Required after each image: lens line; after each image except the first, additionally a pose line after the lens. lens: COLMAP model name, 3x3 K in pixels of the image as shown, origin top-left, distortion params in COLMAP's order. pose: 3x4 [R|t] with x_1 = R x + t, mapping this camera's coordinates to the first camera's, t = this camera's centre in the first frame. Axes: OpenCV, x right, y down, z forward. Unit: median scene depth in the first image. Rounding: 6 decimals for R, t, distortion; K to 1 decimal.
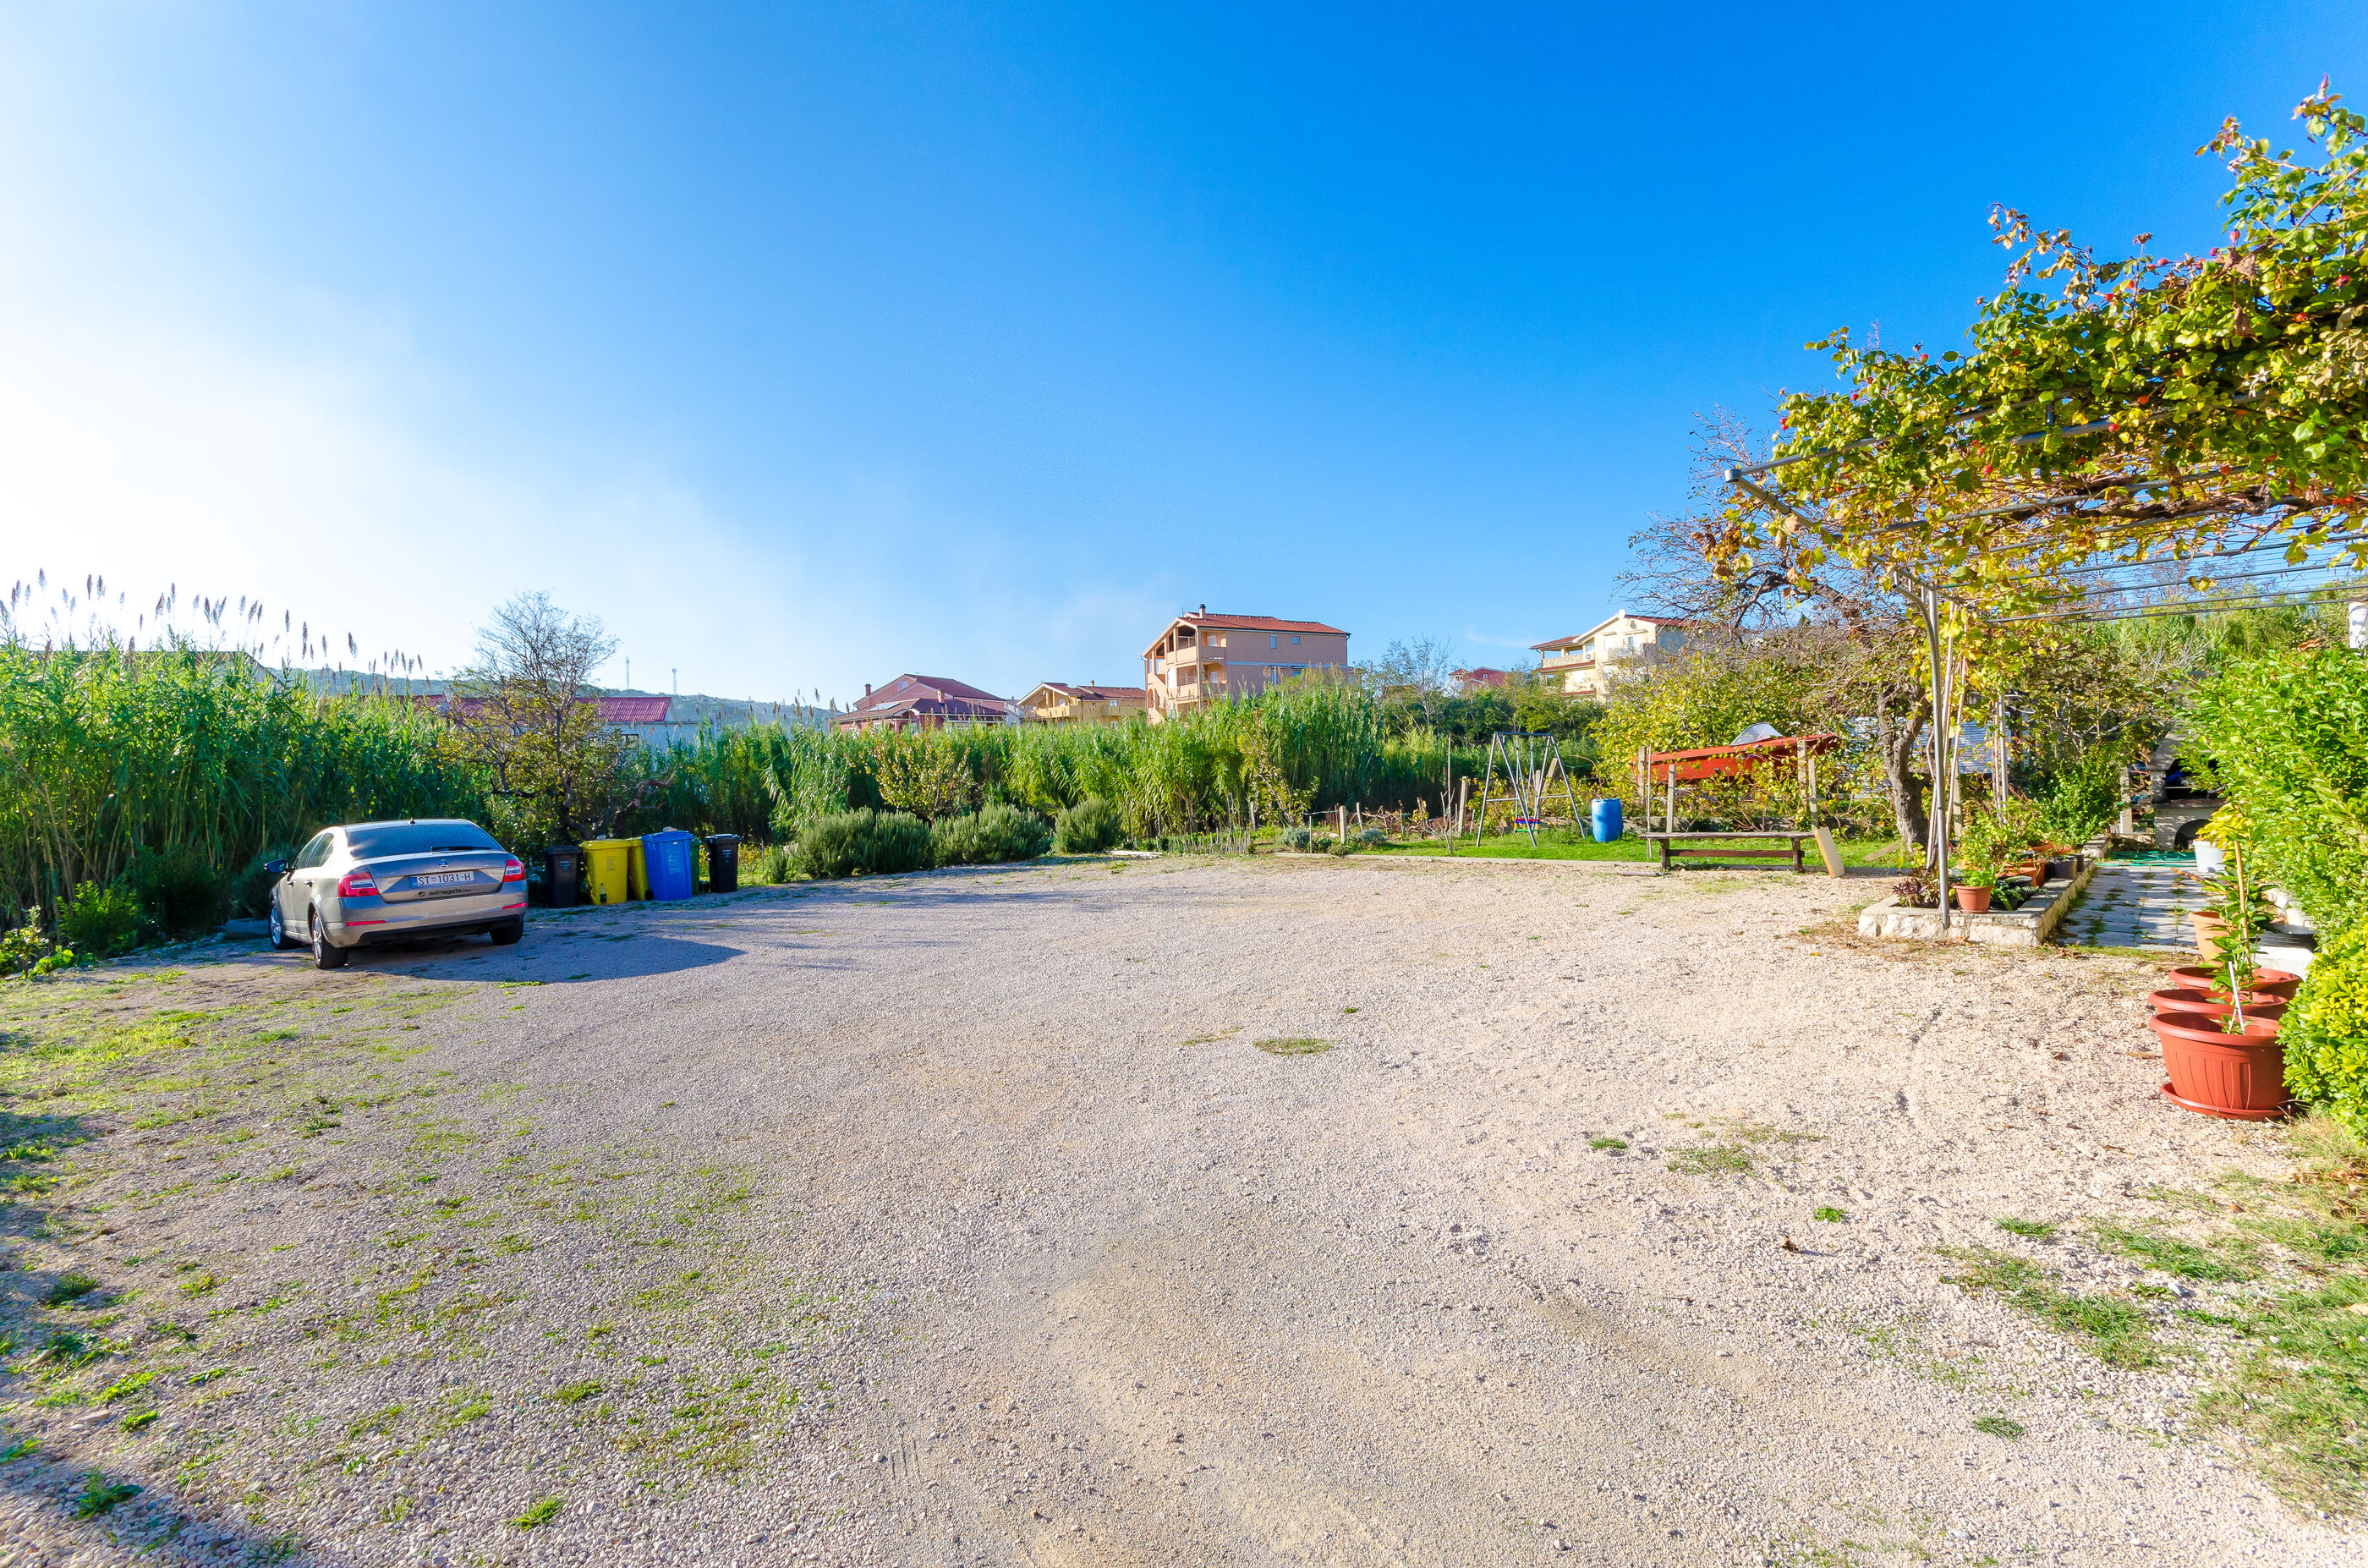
lens RADIAL K [[1039.7, 0, 1191.1], [0, 1039.7, 759.9], [0, 0, 1]] dist [0.003110, 0.000285]
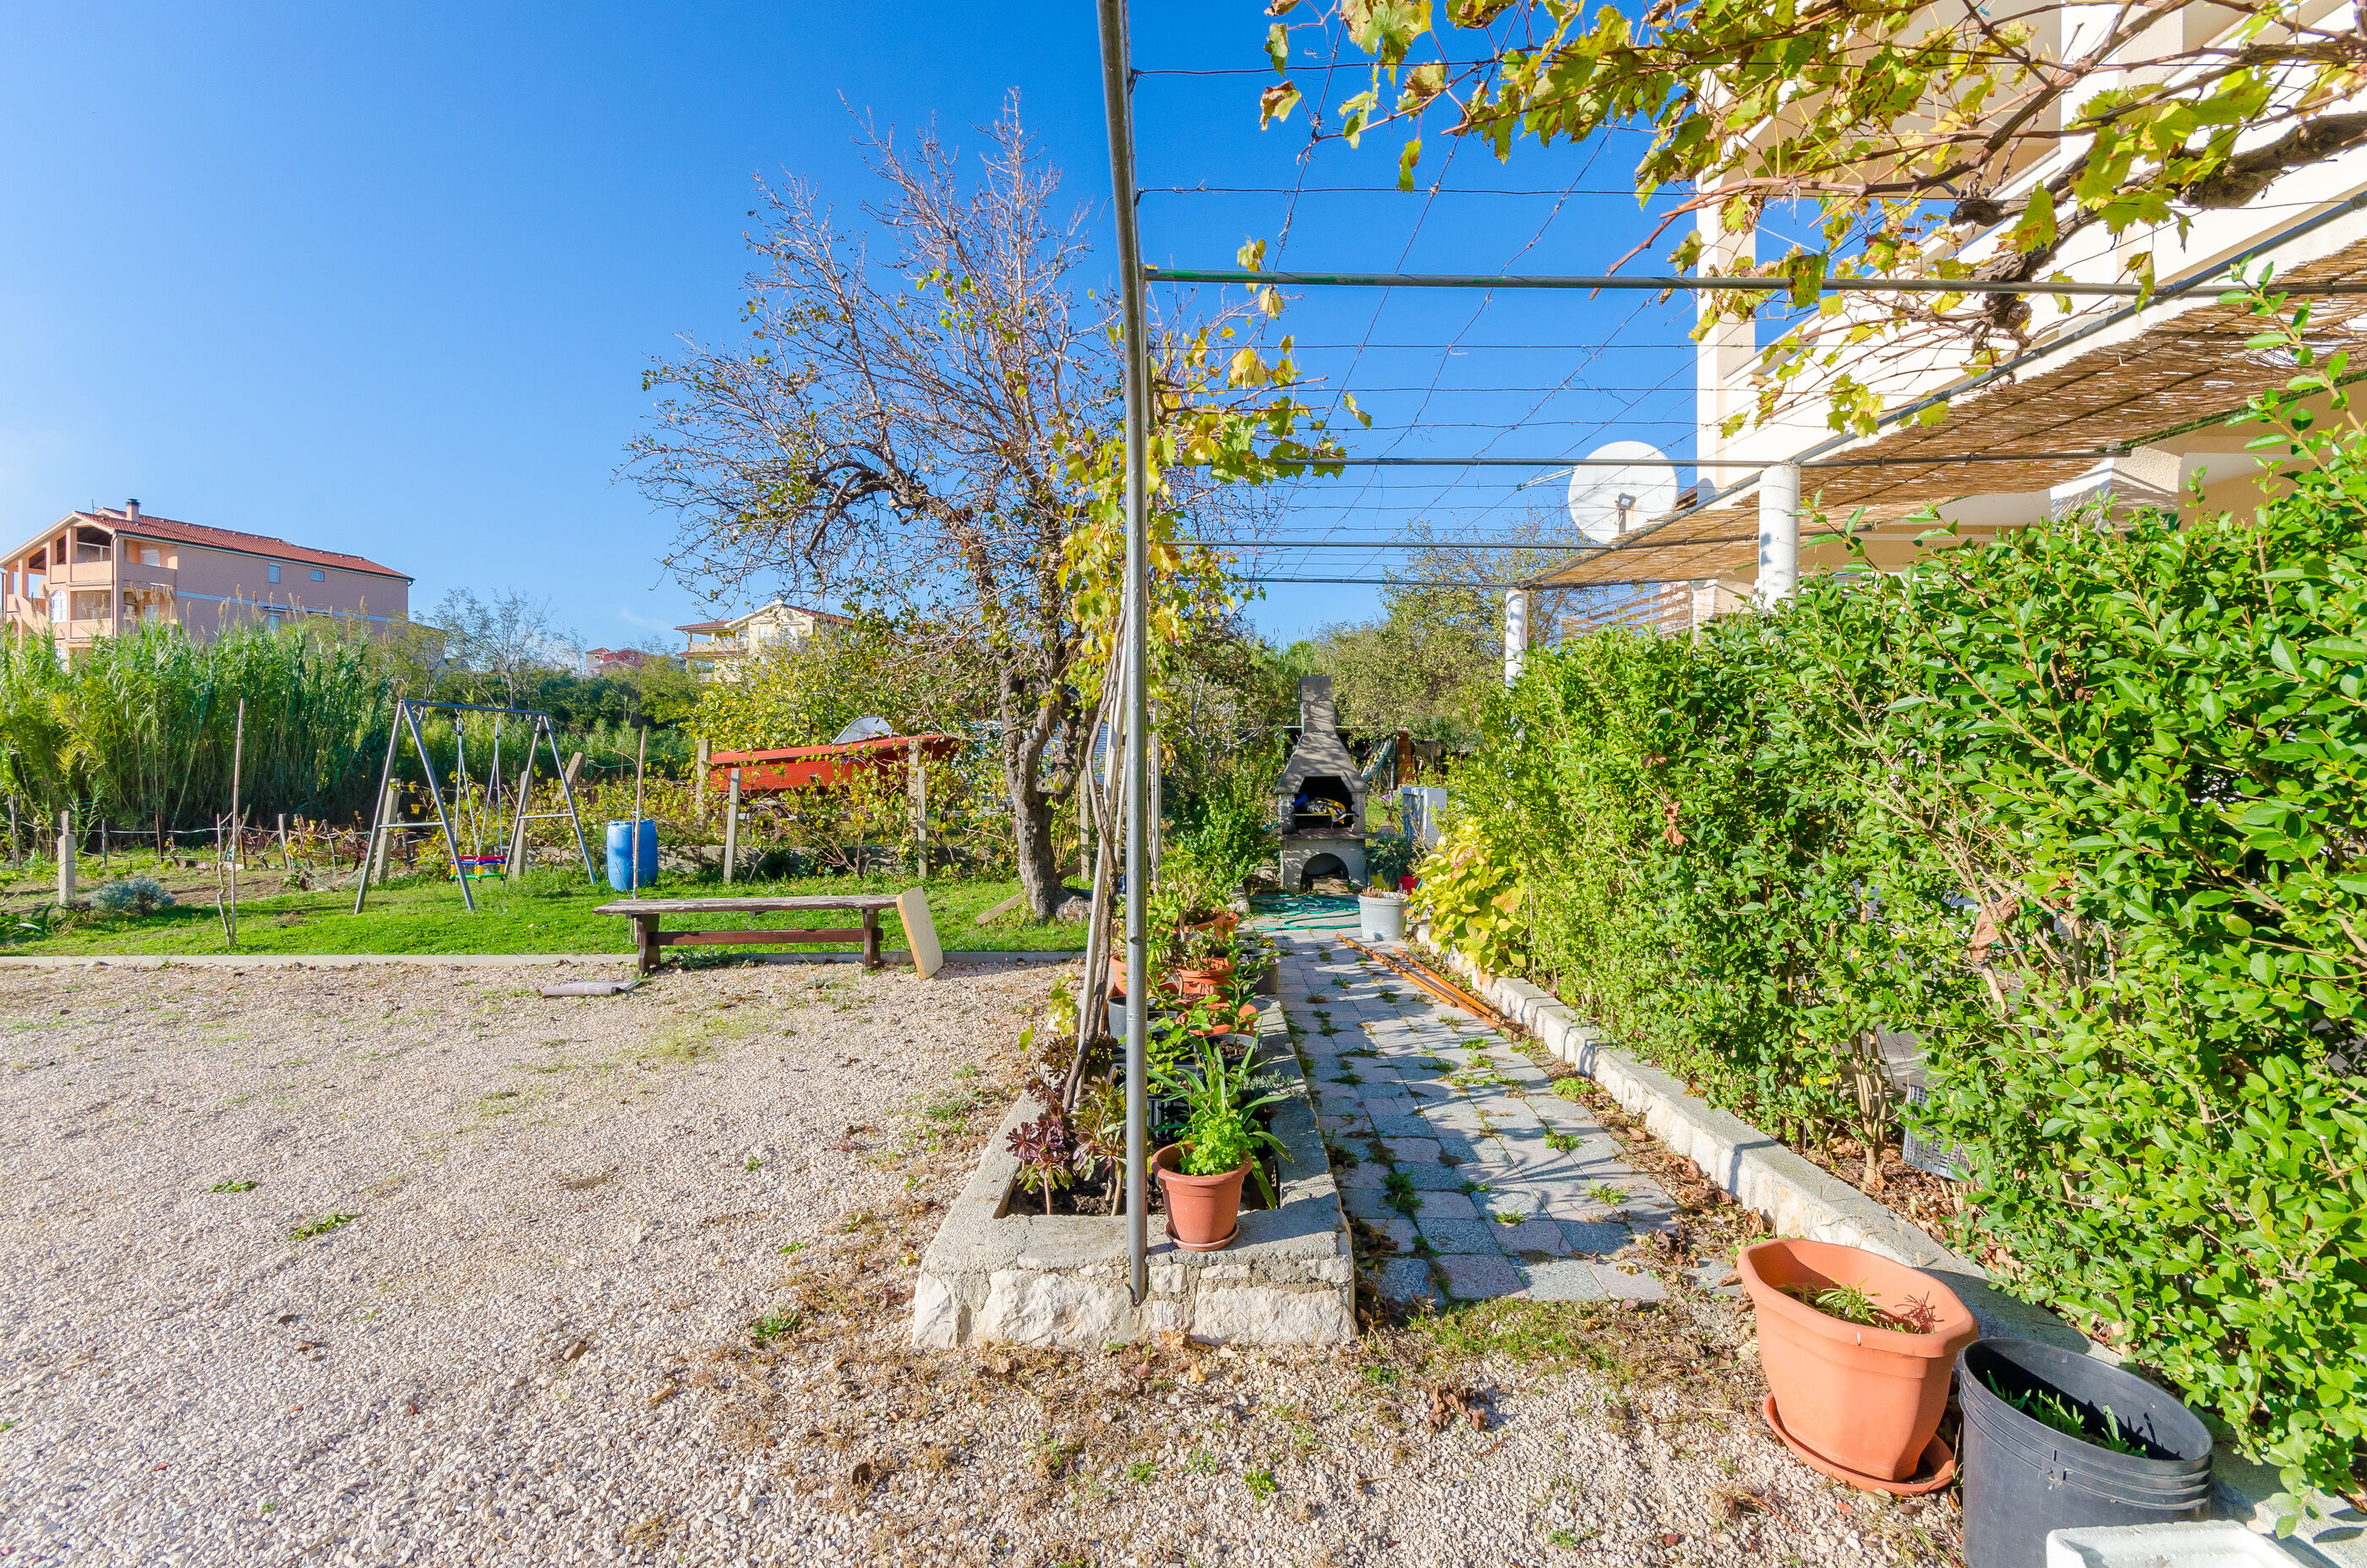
lens RADIAL K [[1039.2, 0, 1190.6], [0, 1039.2, 760.0], [0, 0, 1]] dist [0.003110, 0.000285]
pose [[0.724696, 0.030392, 0.688399, 0.221327], [-0.031919, 0.999435, -0.010522, -0.003554], [-0.688329, -0.014347, 0.725256, 0.329814]]
